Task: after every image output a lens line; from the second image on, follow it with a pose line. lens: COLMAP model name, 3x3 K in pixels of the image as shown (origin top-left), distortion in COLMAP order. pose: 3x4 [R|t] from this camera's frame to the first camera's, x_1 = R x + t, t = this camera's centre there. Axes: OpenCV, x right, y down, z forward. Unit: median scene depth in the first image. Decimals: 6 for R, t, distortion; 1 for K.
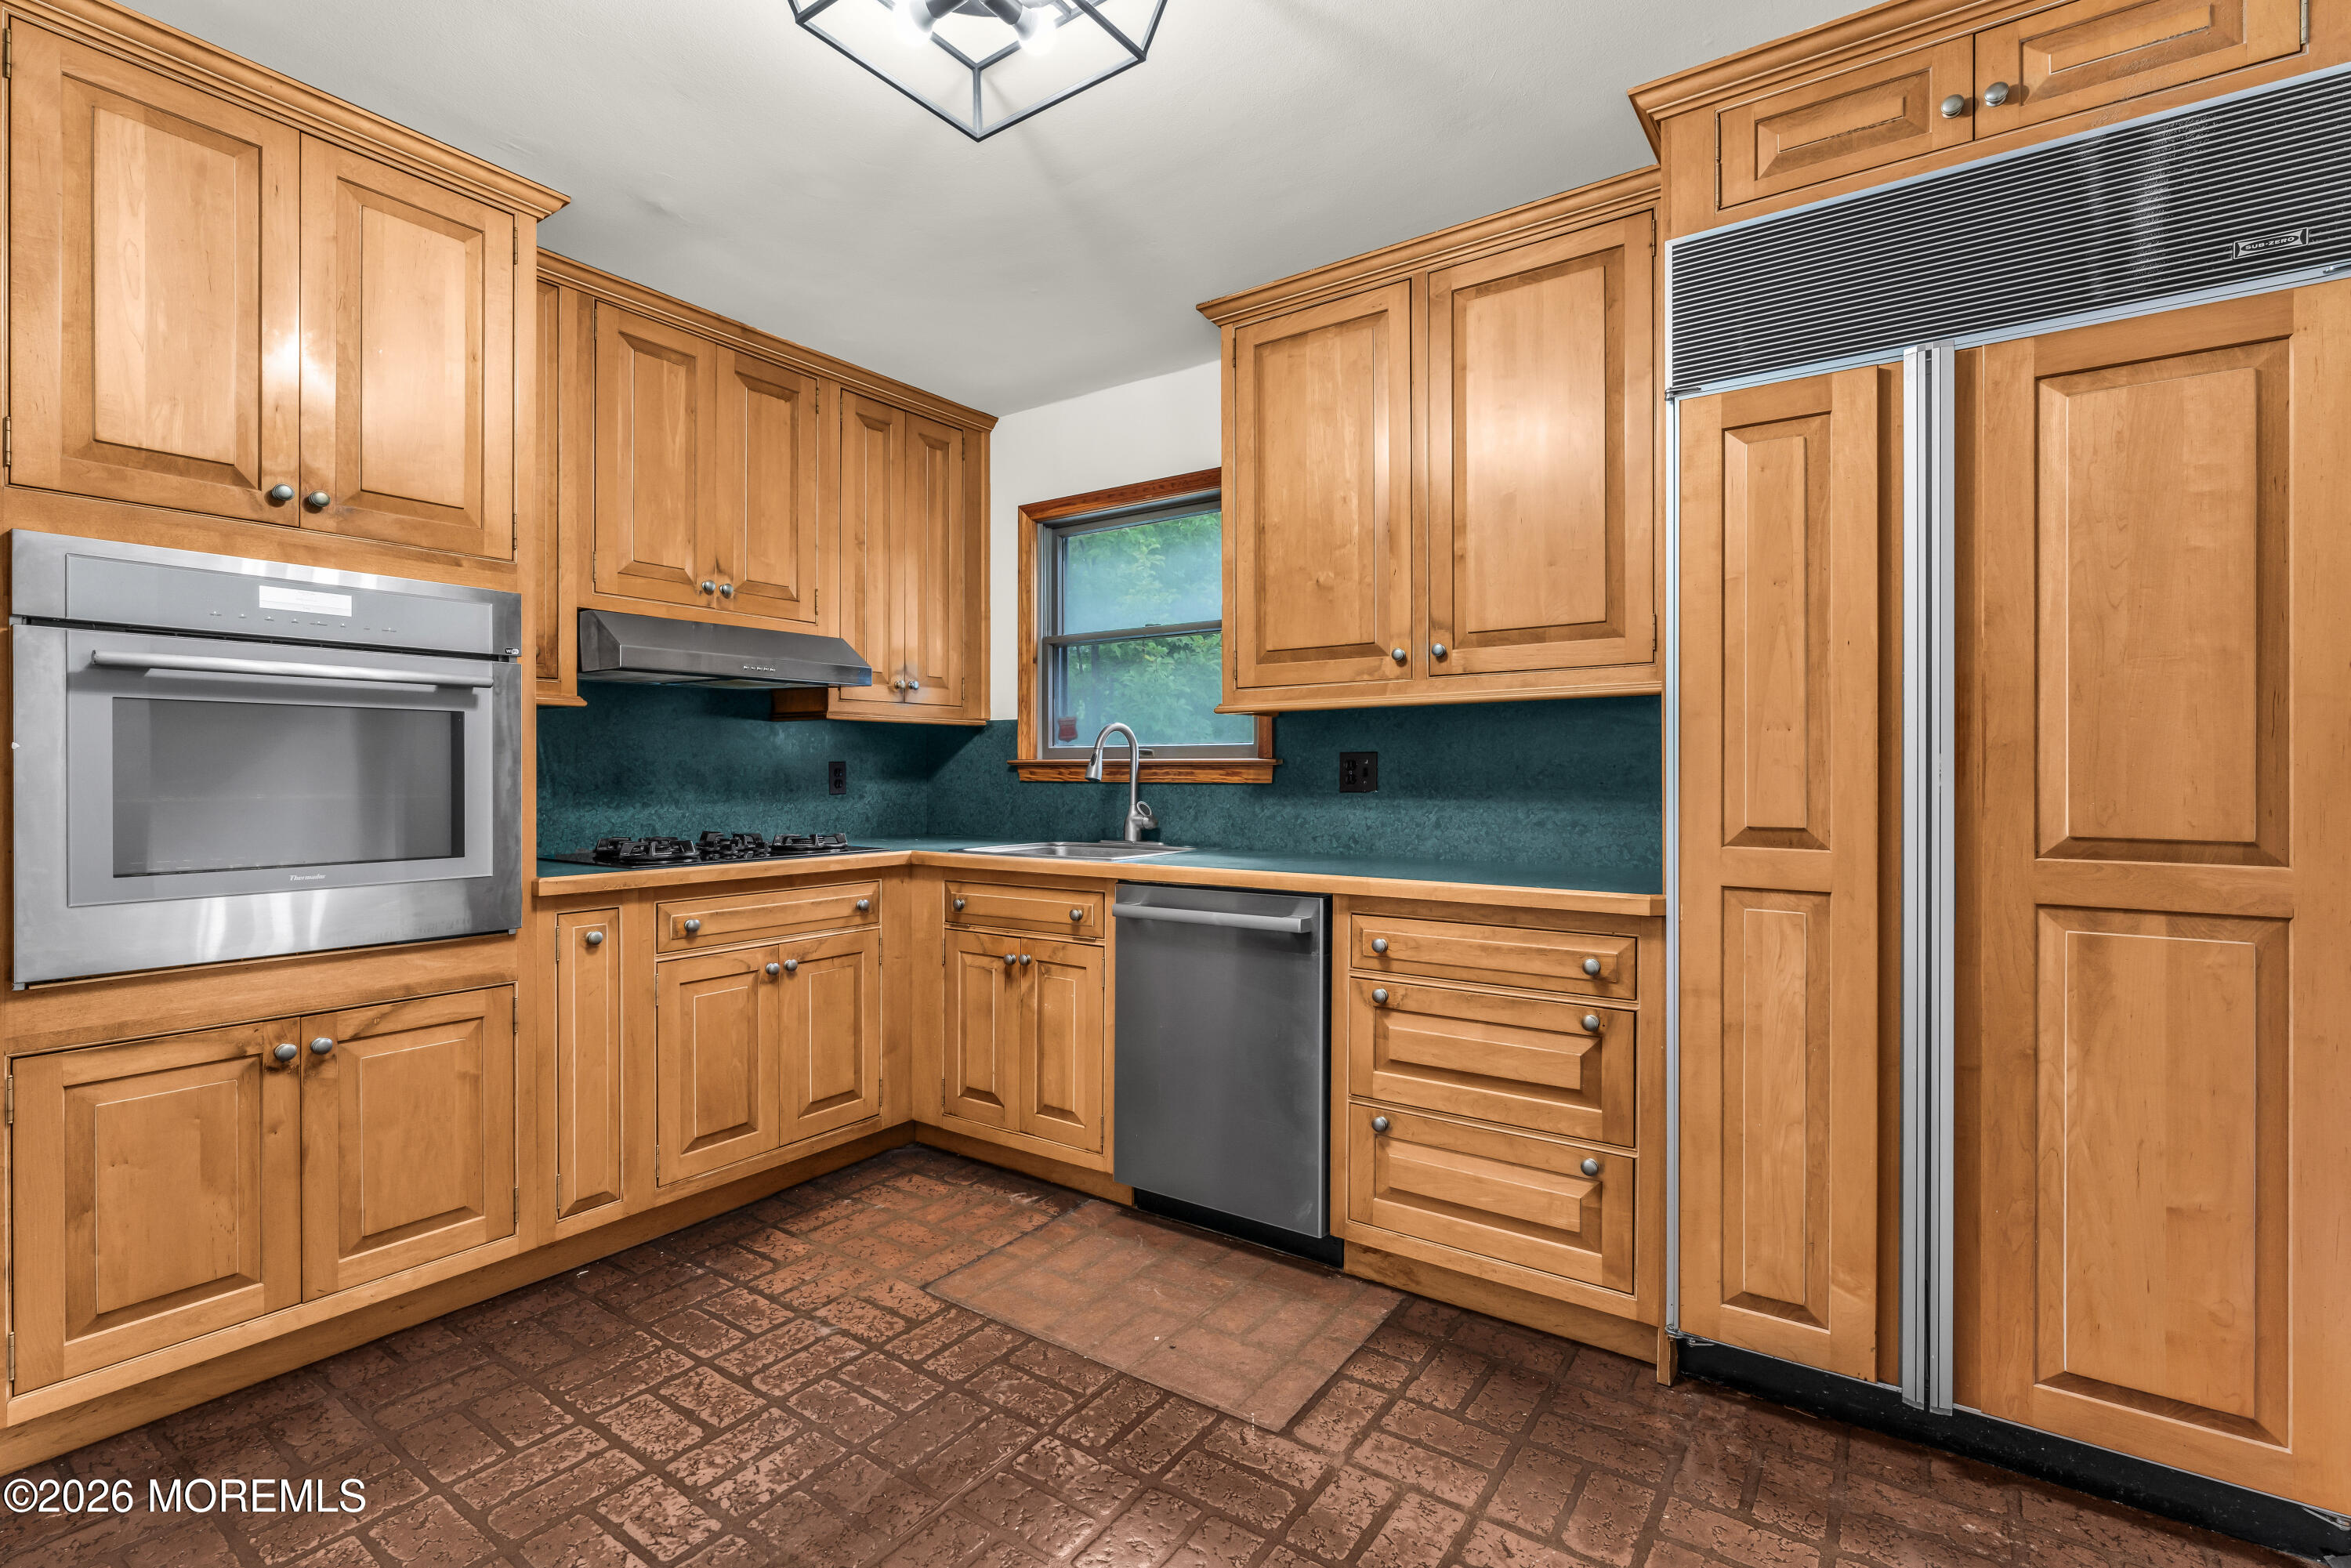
lens RADIAL K [[1067.0, 0, 1168.7], [0, 1067.0, 773.4], [0, 0, 1]] dist [-0.002352, -0.000402]
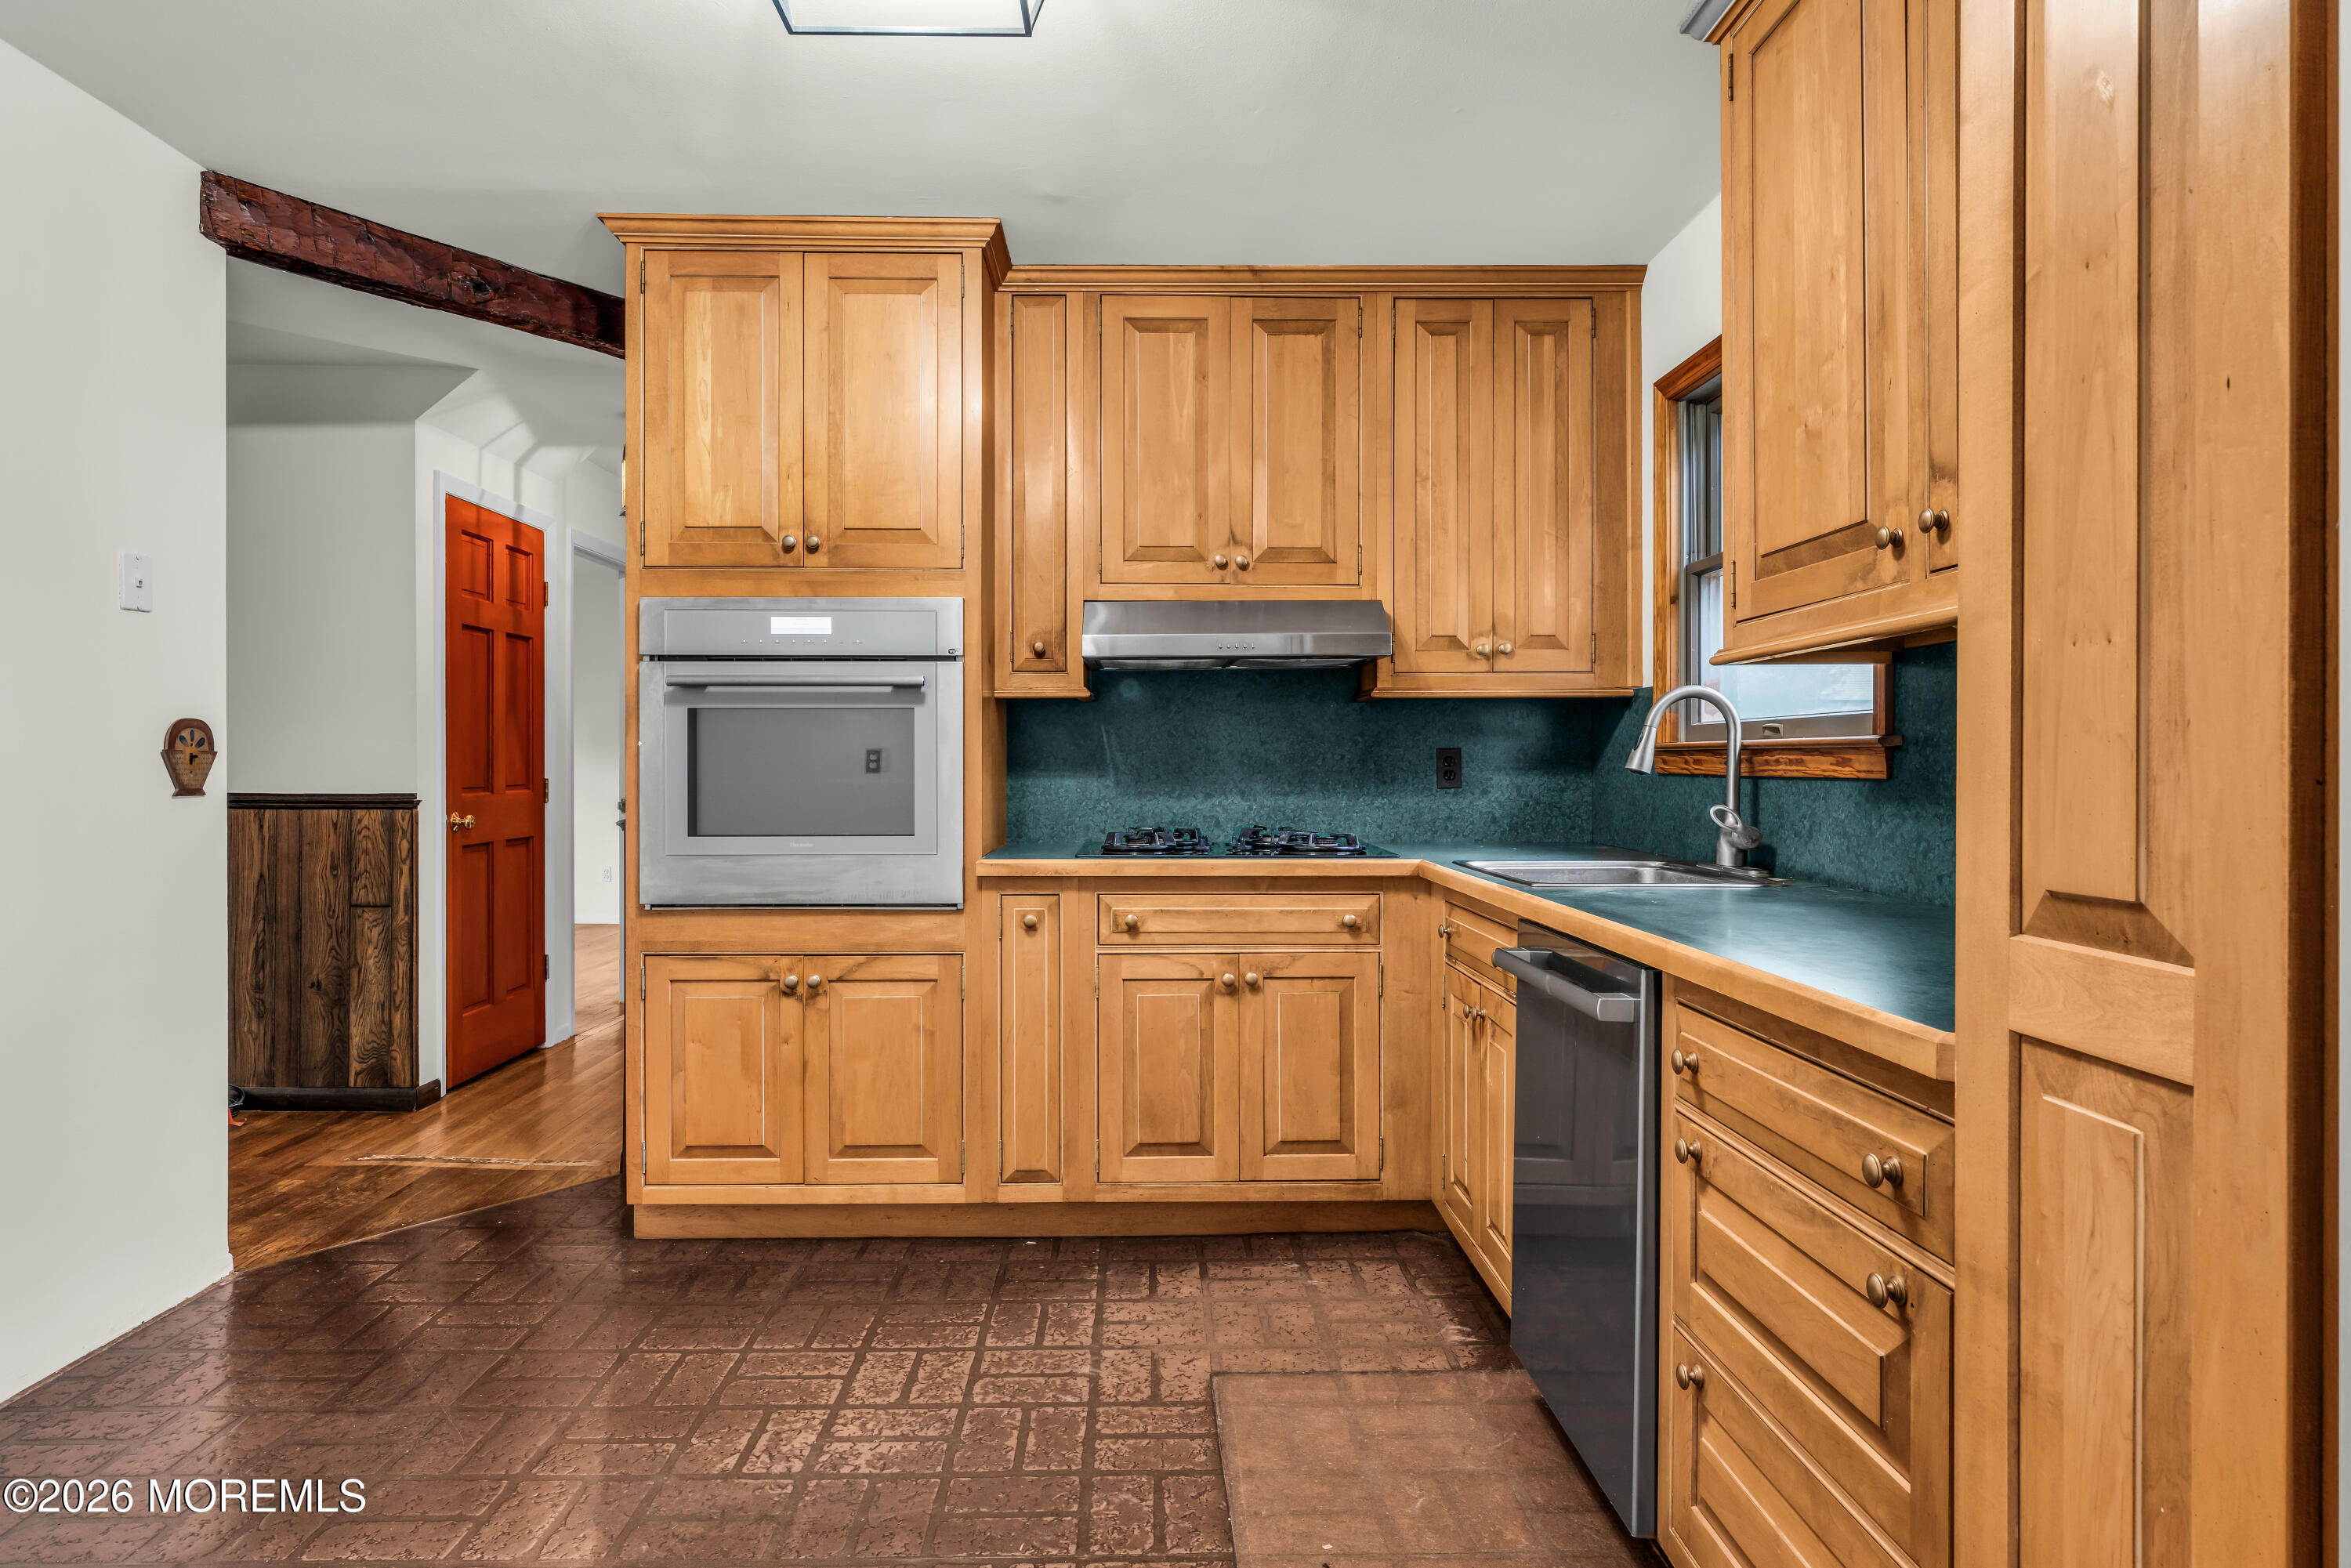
lens RADIAL K [[1327.9, 0, 1169.4], [0, 1327.9, 760.0], [0, 0, 1]] dist [-0.000894, -0.001610]
pose [[0.595577, -0.002792, -0.803293, 0.618634], [-0.000013, 0.999994, -0.003486, 0.002403], [0.803298, 0.002087, 0.595573, 0.364303]]
